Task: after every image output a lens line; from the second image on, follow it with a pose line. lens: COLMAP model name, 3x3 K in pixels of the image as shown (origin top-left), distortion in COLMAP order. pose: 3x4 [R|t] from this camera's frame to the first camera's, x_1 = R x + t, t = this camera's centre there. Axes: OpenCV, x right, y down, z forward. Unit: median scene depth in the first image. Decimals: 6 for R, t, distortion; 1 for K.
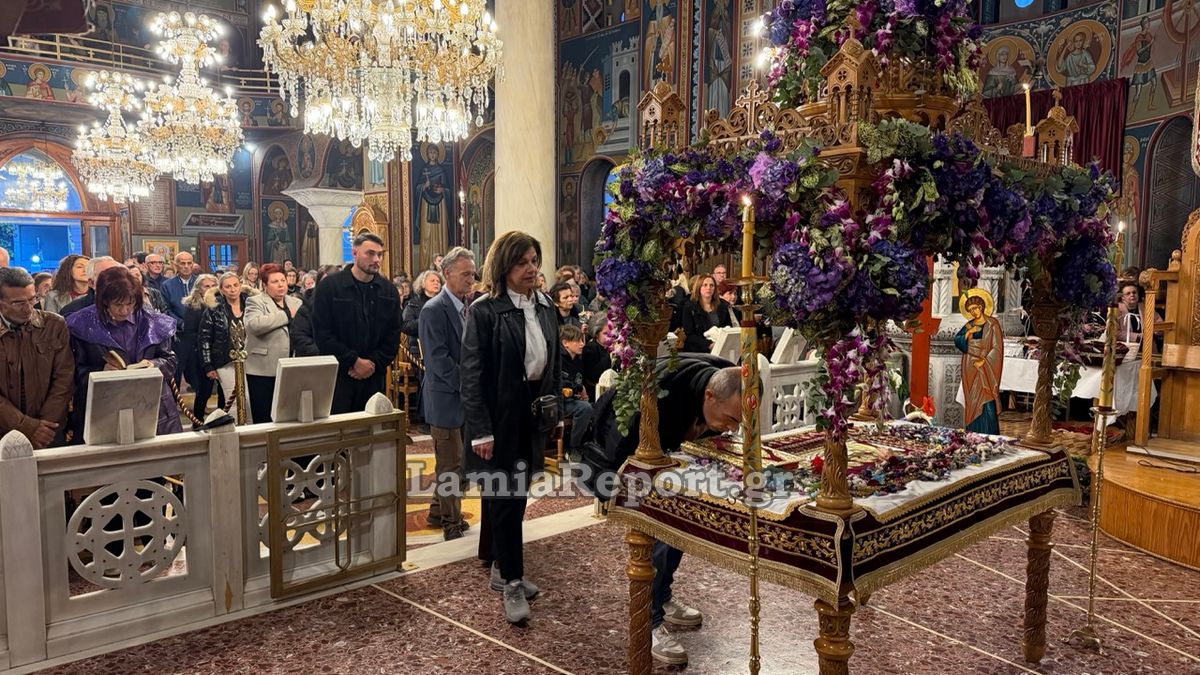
lens RADIAL K [[842.3, 0, 596.6], [0, 842.3, 339.4], [0, 0, 1]] dist [0.041866, -0.050748]
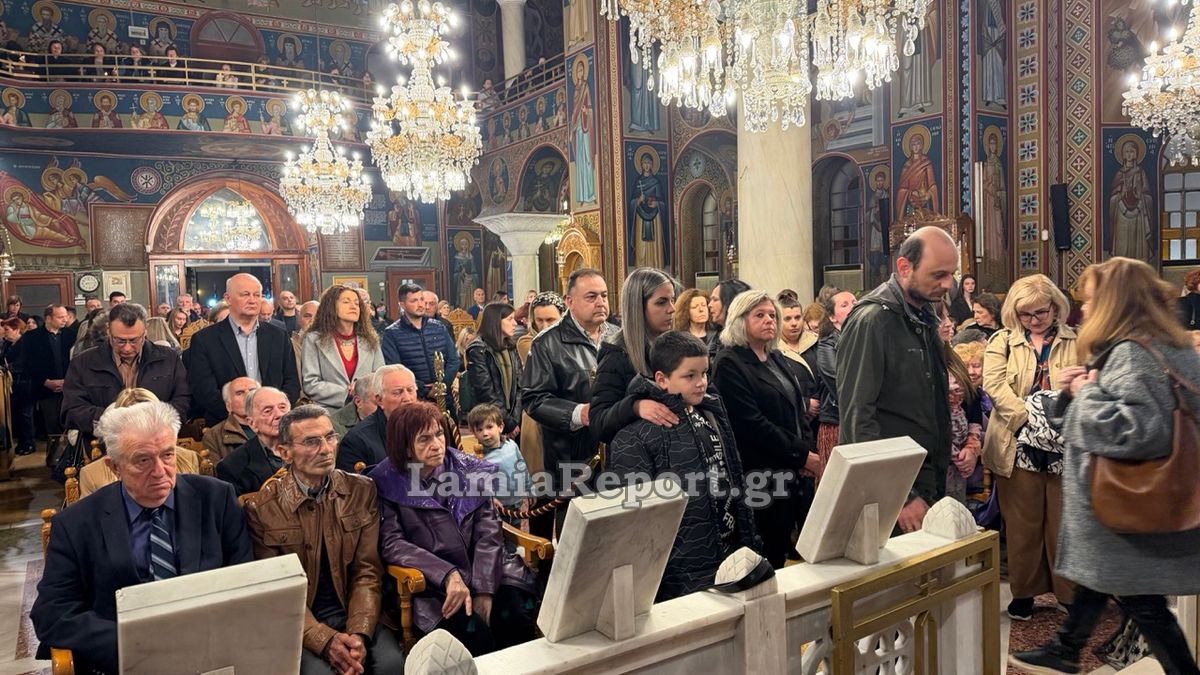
lens RADIAL K [[851.1, 0, 599.5], [0, 851.1, 333.5], [0, 0, 1]] dist [0.039641, -0.053559]
pose [[0.988092, -0.034283, -0.149995, -0.127642], [0.028615, 0.998798, -0.039787, -0.008333], [0.151179, 0.035021, 0.987886, 0.129789]]
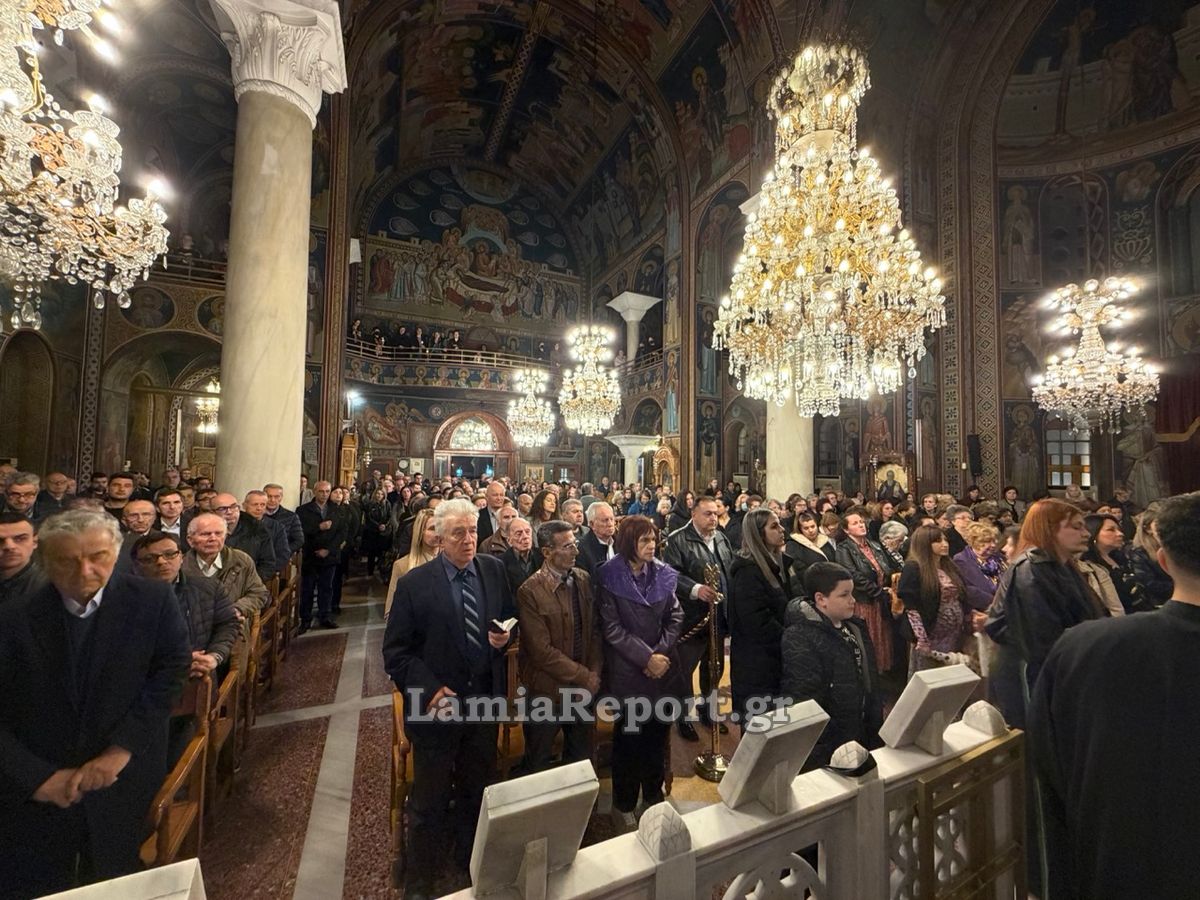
lens RADIAL K [[481.2, 0, 593.9], [0, 481.2, 448.8], [0, 0, 1]] dist [0.000167, 0.000070]
pose [[0.956192, -0.007179, -0.292653, -0.153294], [-0.033871, 0.990272, -0.134960, -0.031372], [0.290775, 0.138960, 0.946647, 0.136529]]
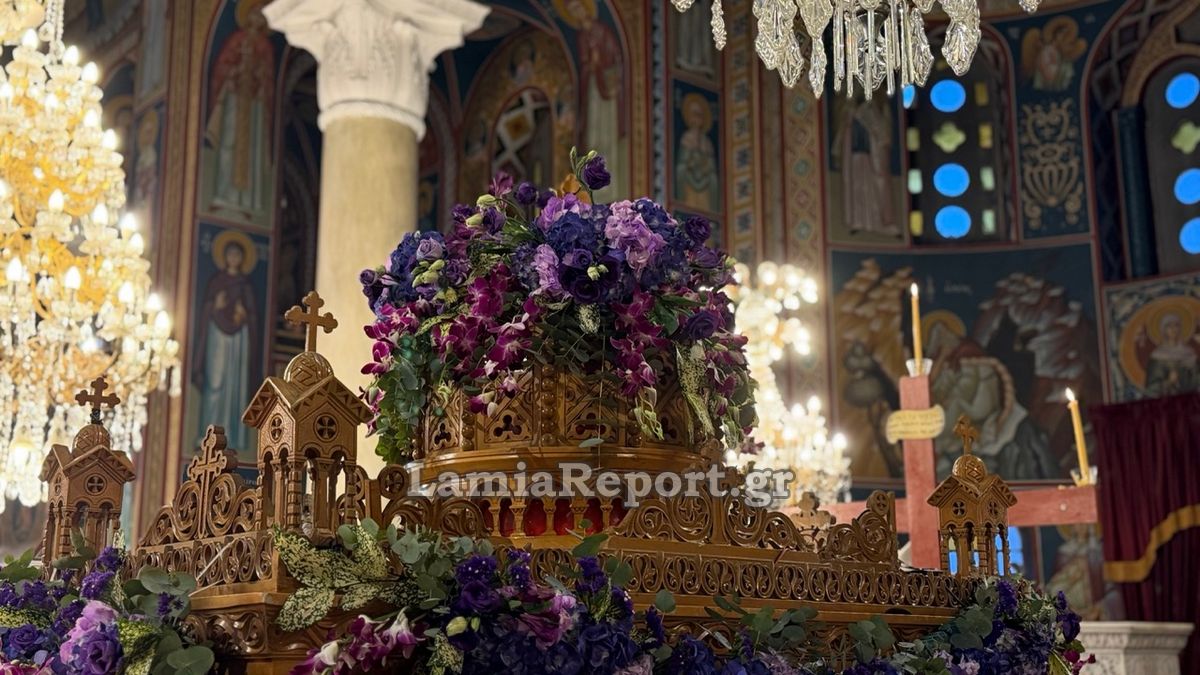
lens RADIAL K [[1406.3, 0, 600.4], [0, 1406.3, 339.7], [0, 0, 1]] dist [0.027841, 0.037954]
pose [[0.999798, -0.015367, -0.012916, 0.089208], [0.010620, 0.950916, -0.309266, -0.022204], [0.017035, 0.309067, 0.950888, 0.048703]]
